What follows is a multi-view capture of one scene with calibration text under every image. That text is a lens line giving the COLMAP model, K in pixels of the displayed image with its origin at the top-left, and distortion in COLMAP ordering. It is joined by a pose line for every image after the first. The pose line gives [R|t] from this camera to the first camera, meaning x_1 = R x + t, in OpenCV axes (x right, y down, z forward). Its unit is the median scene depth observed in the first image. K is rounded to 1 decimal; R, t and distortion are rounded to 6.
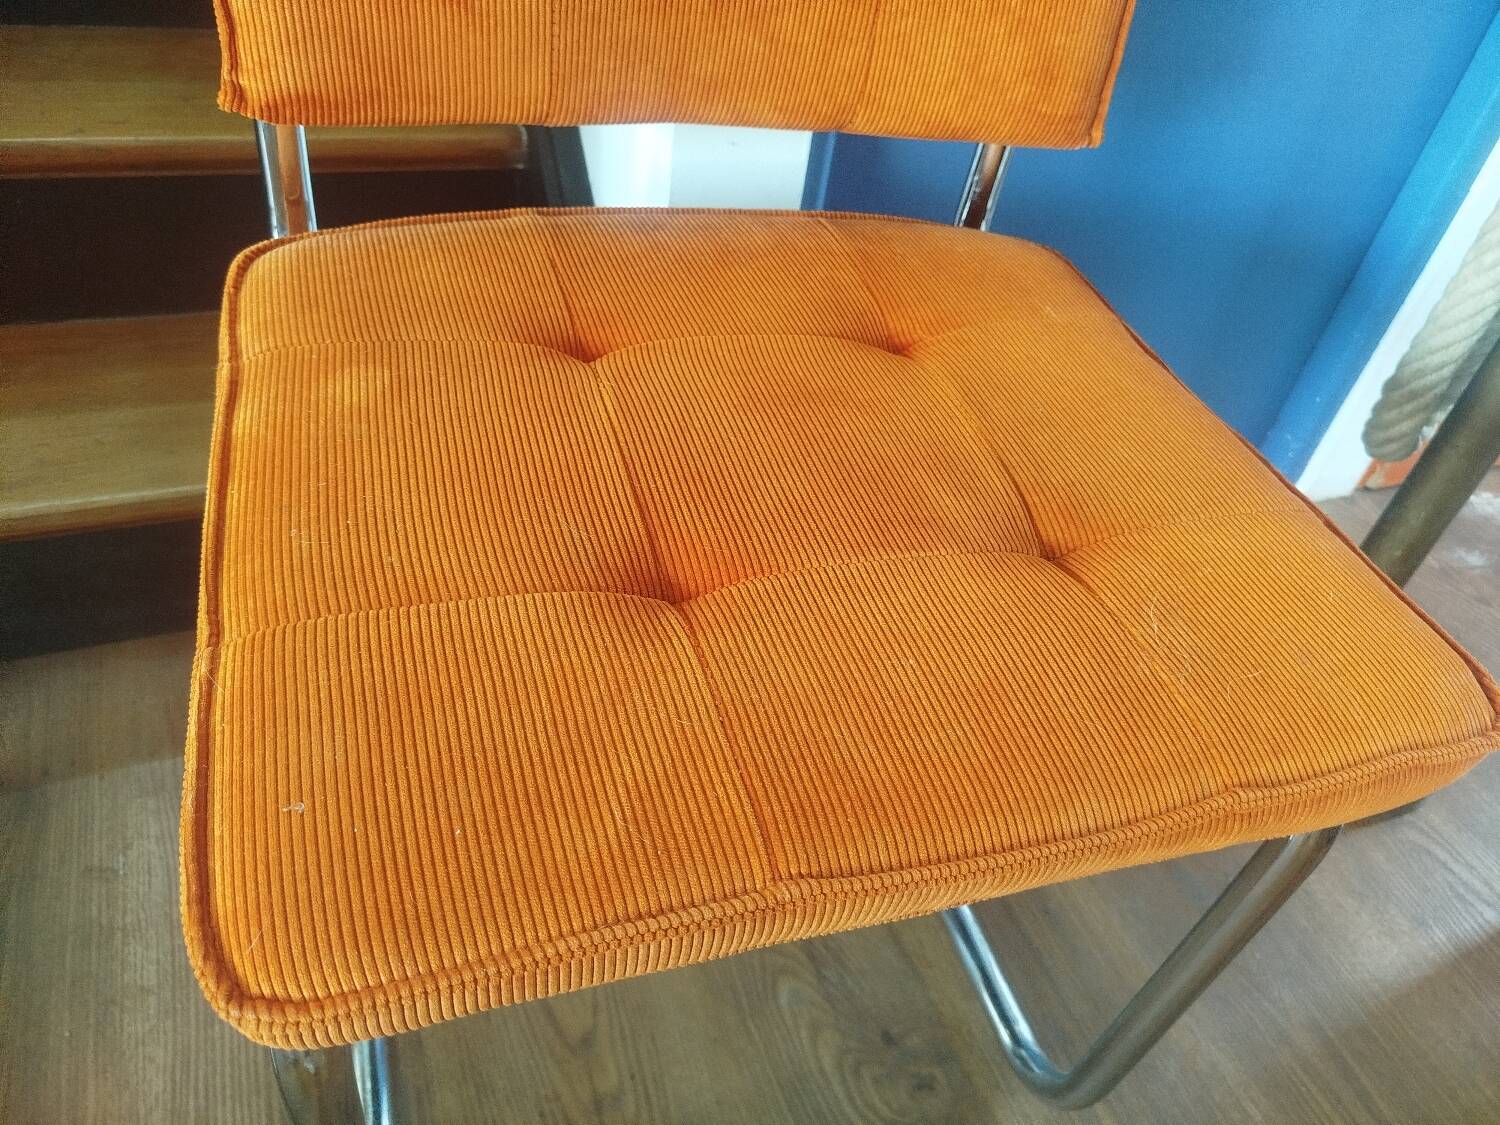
lens RADIAL K [[1047.0, 0, 758.3], [0, 1047.0, 561.3], [0, 0, 1]] dist [0.038047, -0.041521]
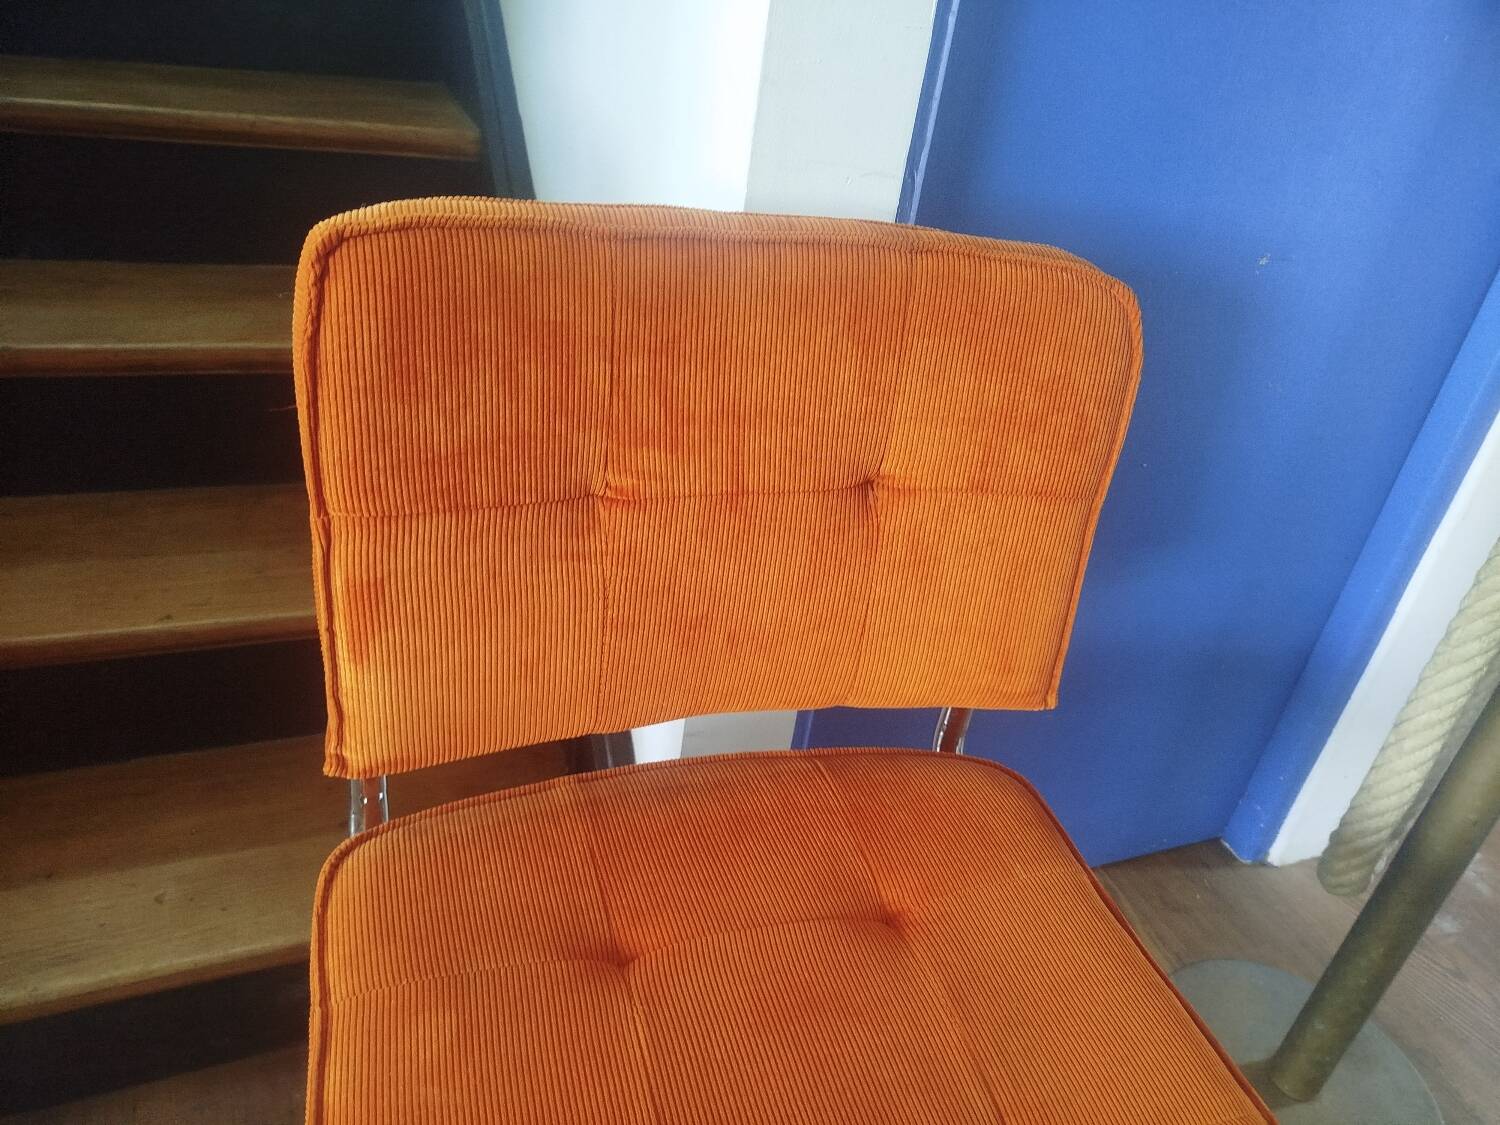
lens RADIAL K [[1047.0, 0, 758.3], [0, 1047.0, 561.3], [0, 0, 1]] dist [0.038047, -0.041521]
pose [[0.999940, -0.010613, 0.002728, -0.009448], [0.010927, 0.984356, -0.175853, -0.368302], [-0.000819, 0.175873, 0.984413, -0.193411]]
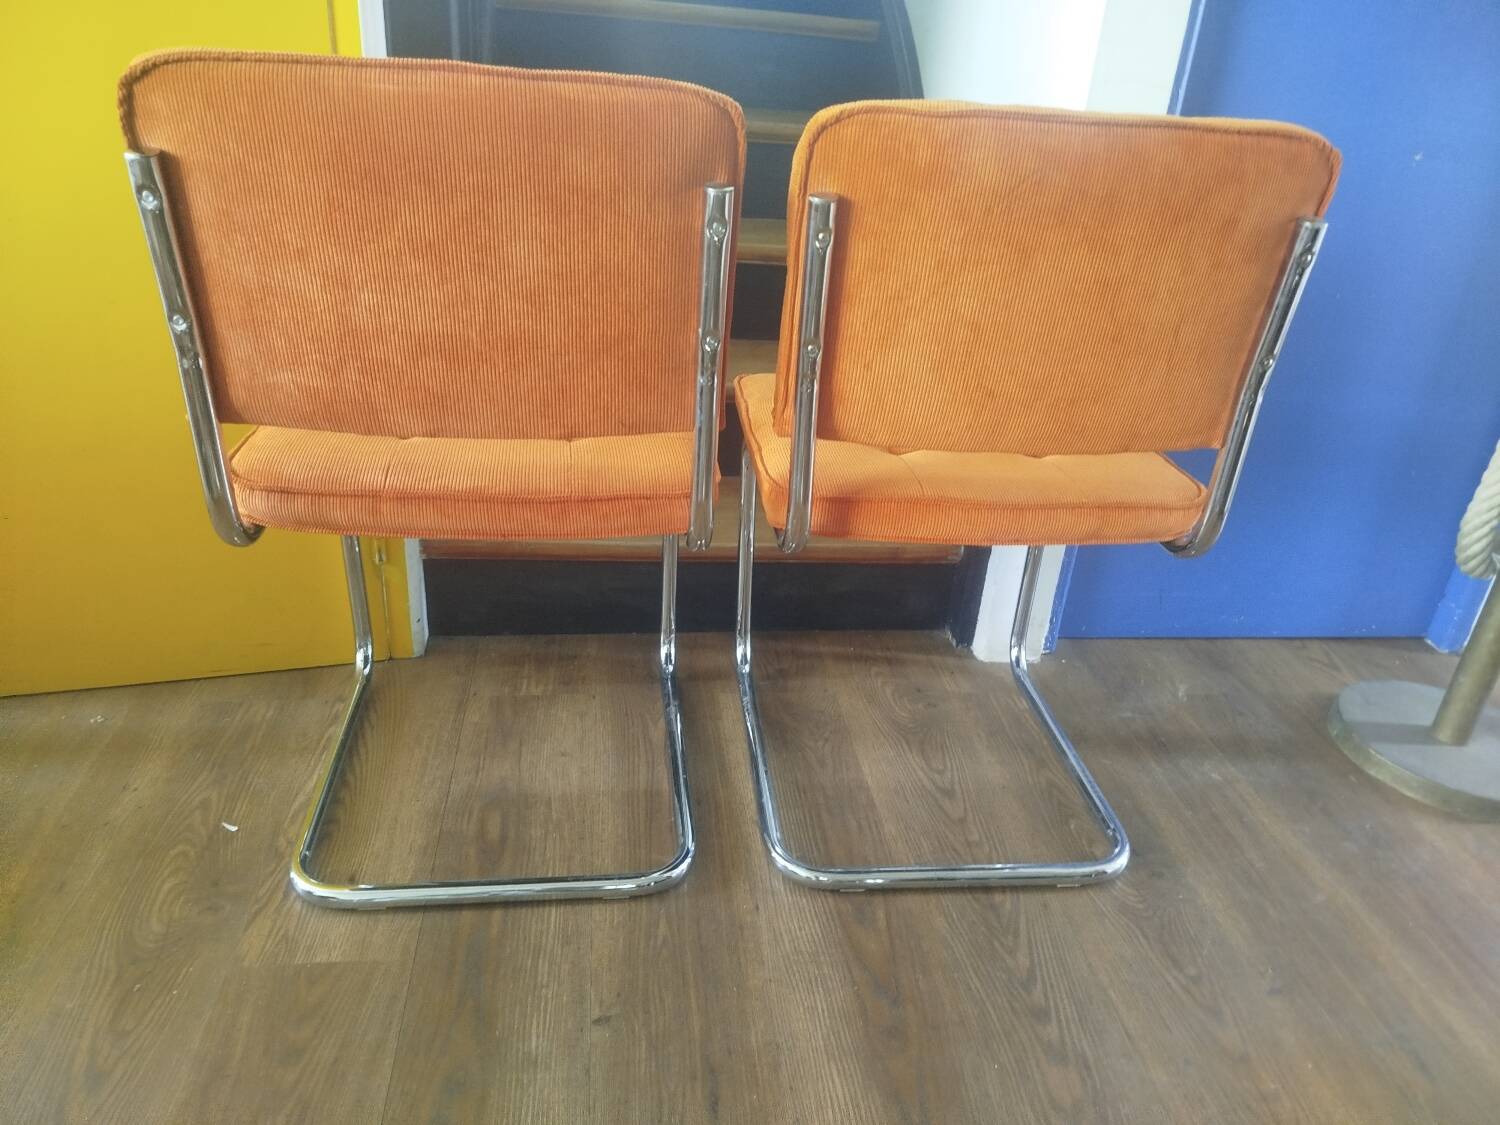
lens RADIAL K [[1047.0, 0, 758.3], [0, 1047.0, 561.3], [0, 0, 1]] dist [0.038047, -0.041521]
pose [[0.966486, 0.048161, -0.252162, -0.077997], [-0.115869, 0.958342, -0.261065, 0.650473], [0.229084, 0.281534, 0.931804, -1.121872]]
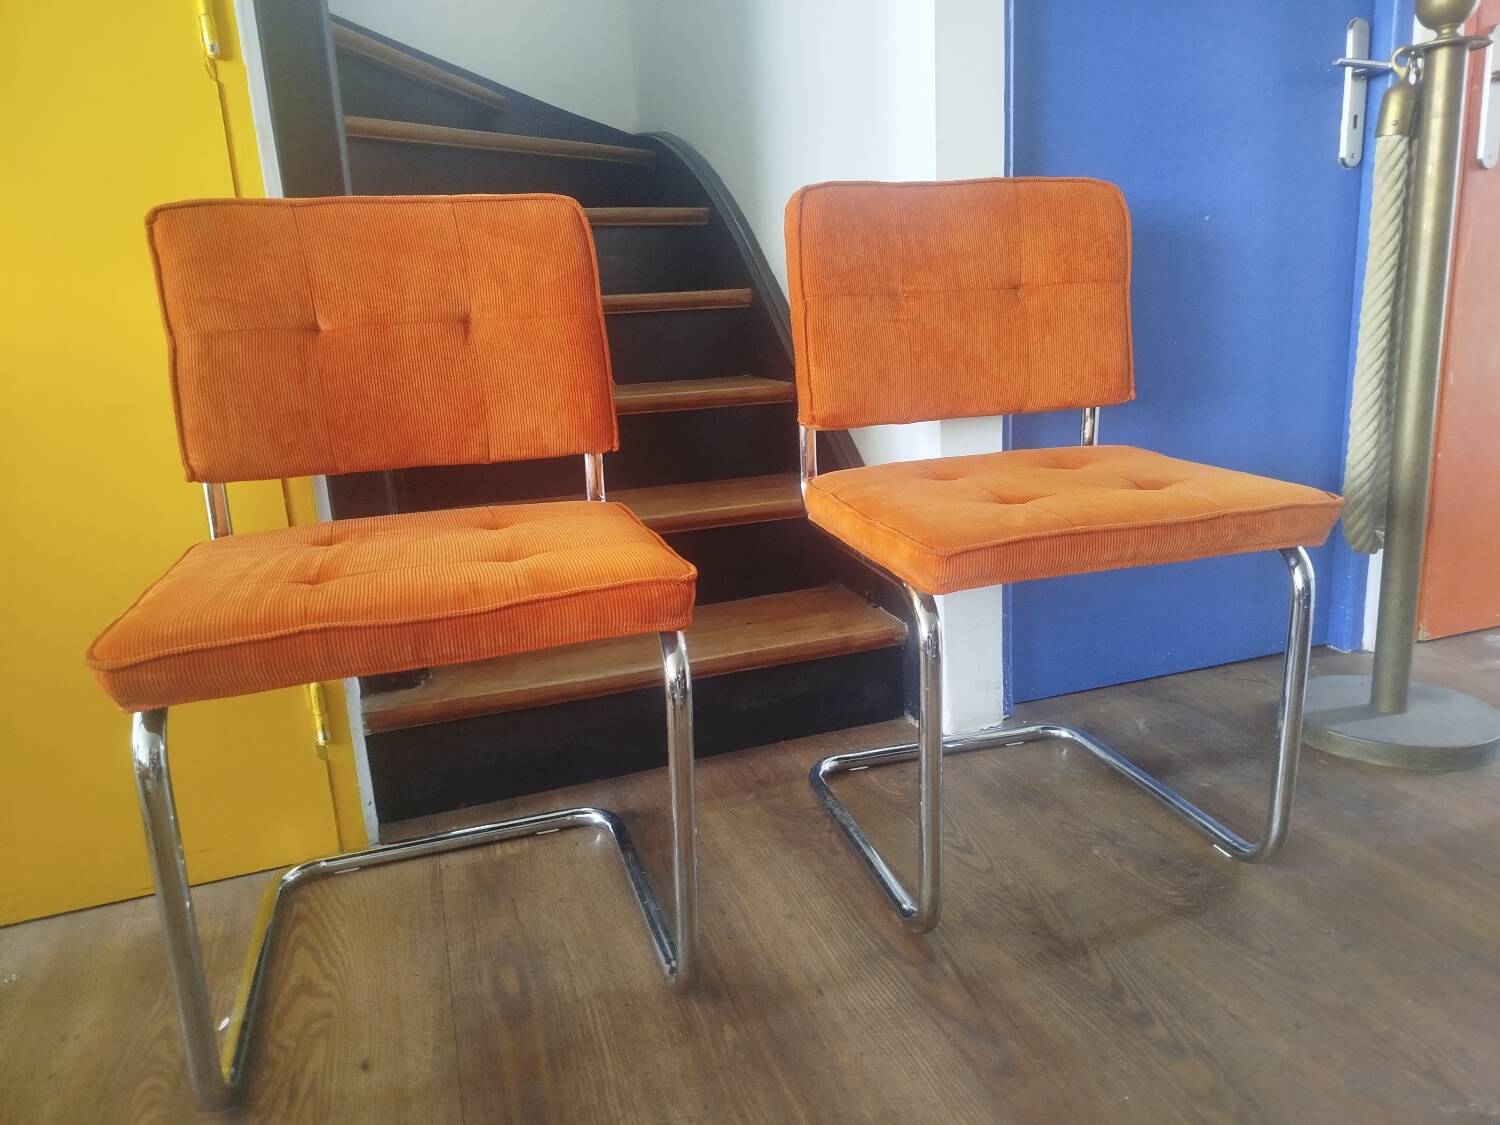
lens RADIAL K [[1047.0, 0, 758.3], [0, 1047.0, 561.3], [0, 0, 1]] dist [0.038047, -0.041521]
pose [[0.979341, -0.177720, -0.096469, -0.341878], [0.113506, 0.877949, -0.465105, 0.939768], [0.167354, 0.444546, 0.879984, -1.055910]]
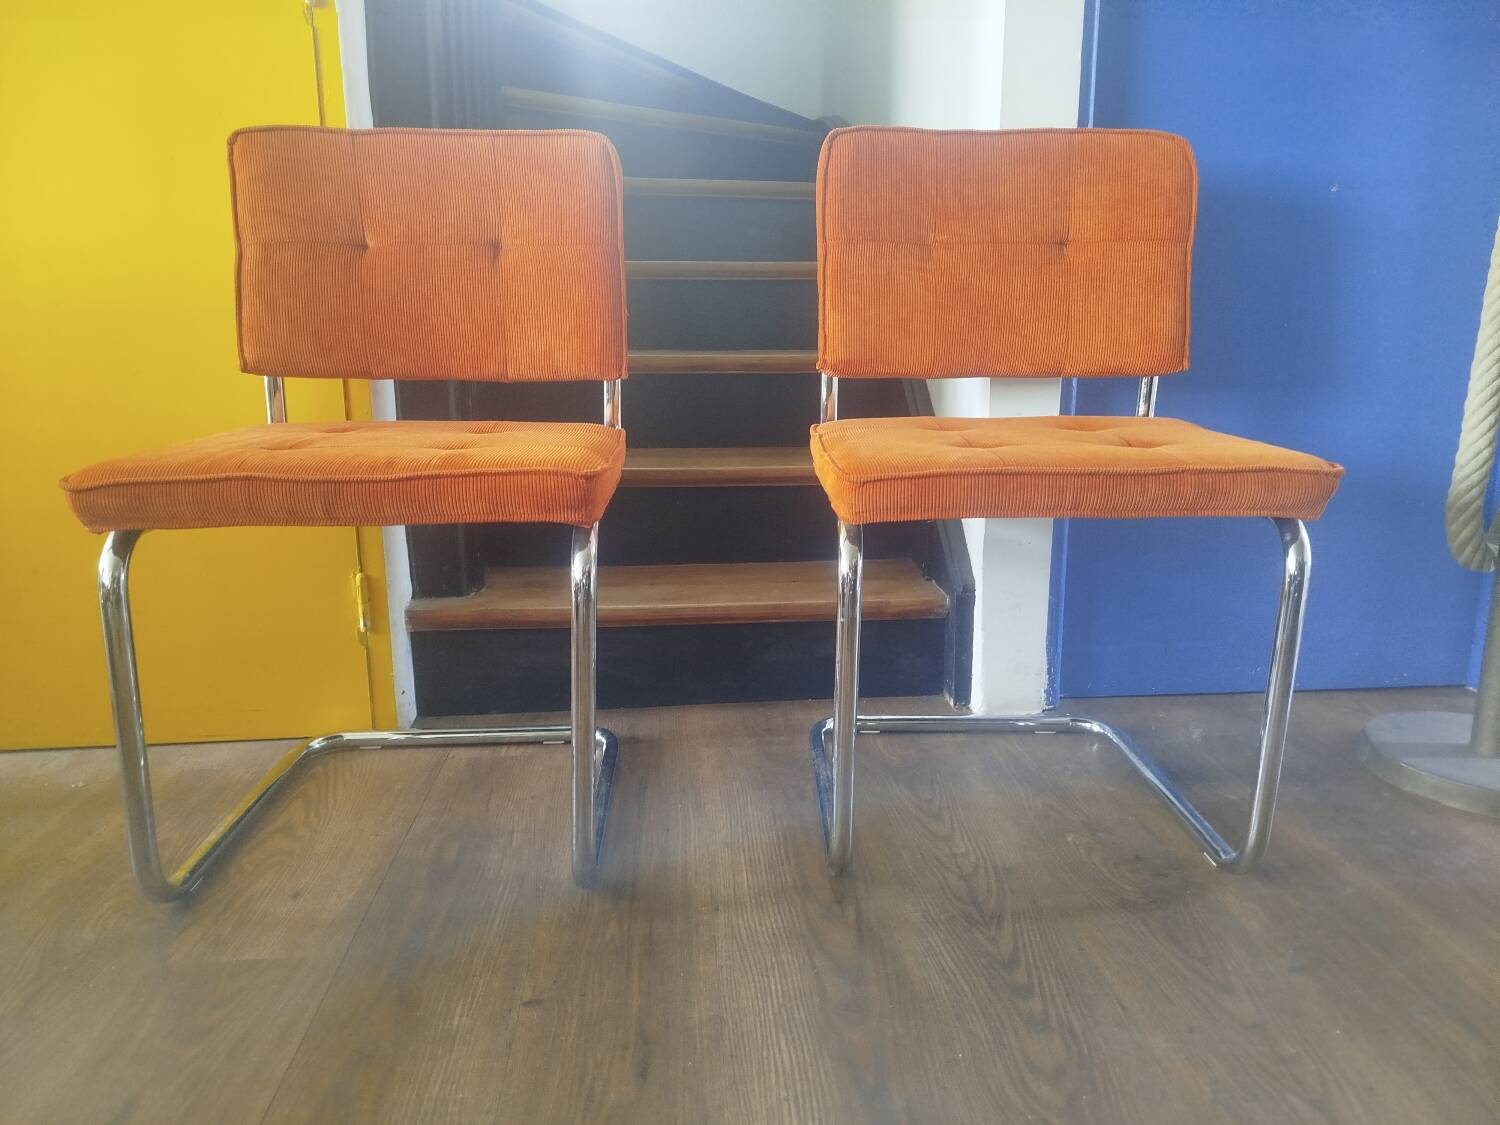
lens RADIAL K [[1047.0, 0, 758.3], [0, 1047.0, 561.3], [0, 0, 1]] dist [0.038047, -0.041521]
pose [[0.945102, -0.078546, -0.317196, 0.151567], [-0.088861, 0.872329, -0.480776, 1.102328], [0.314462, 0.482568, 0.817460, -0.873686]]
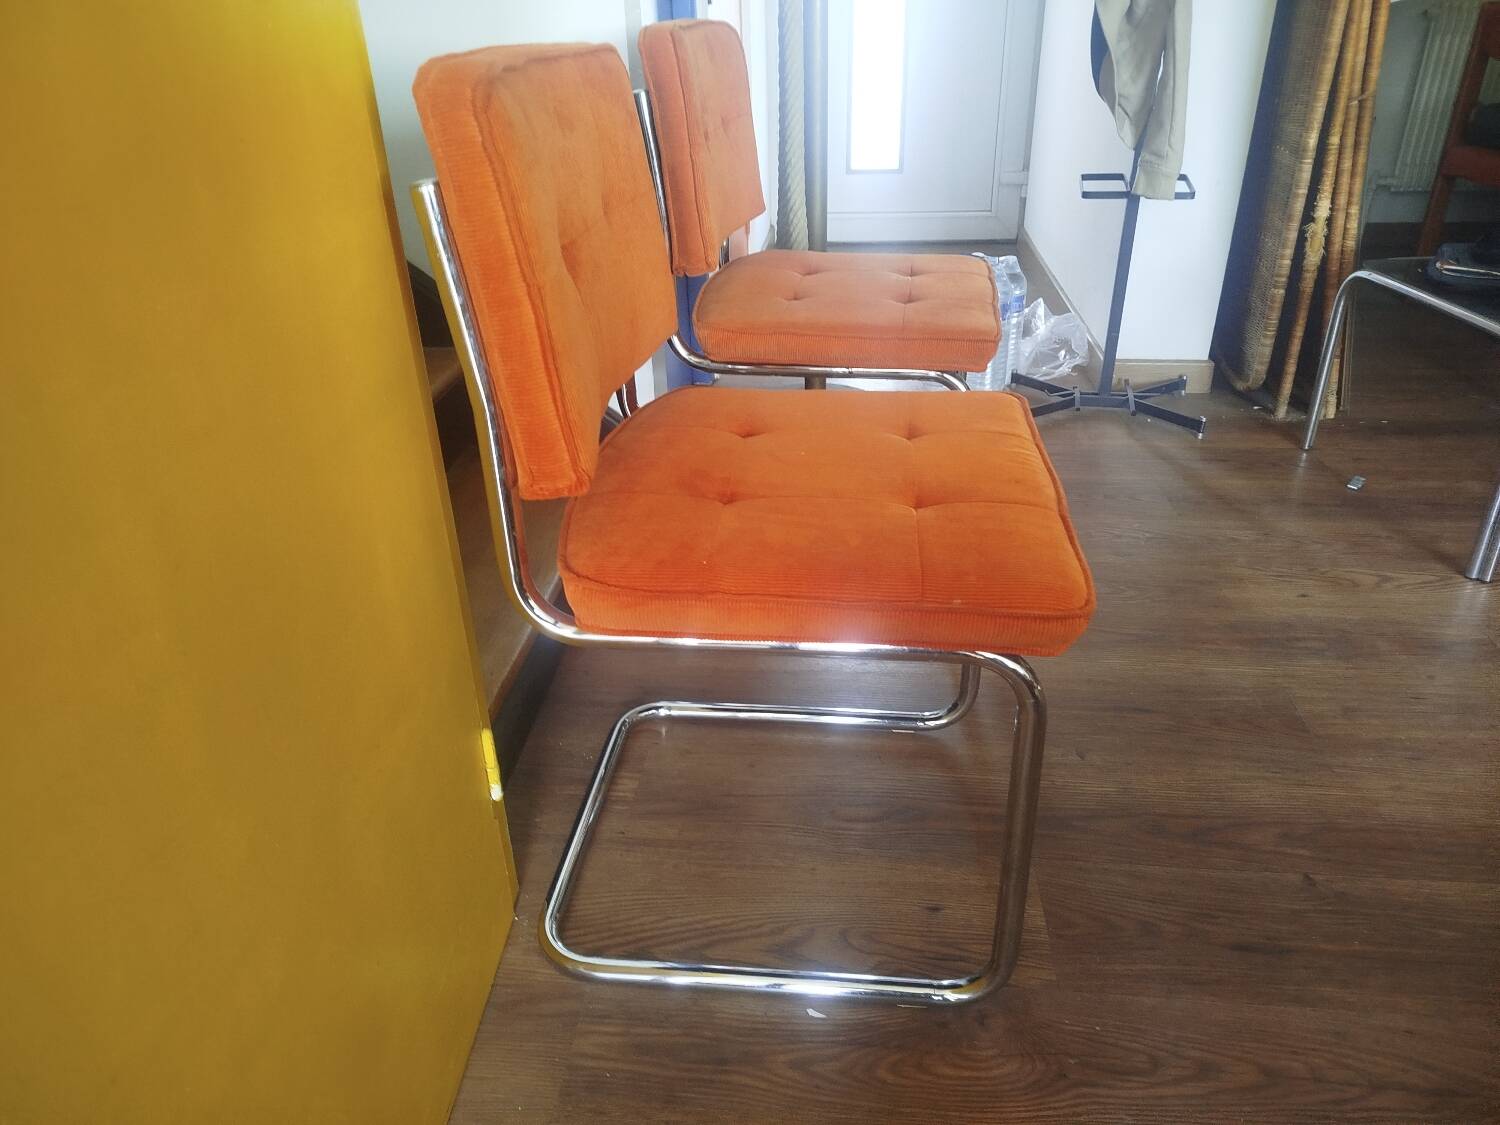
lens RADIAL K [[1039.1, 0, 751.4], [0, 1039.1, 559.7], [0, 0, 1]] dist [0.068496, -0.106896]
pose [[0.442721, -0.549488, 0.708563, -2.403898], [0.647520, 0.742553, 0.171267, -0.209667], [-0.620255, 0.382985, 0.684549, -0.626833]]
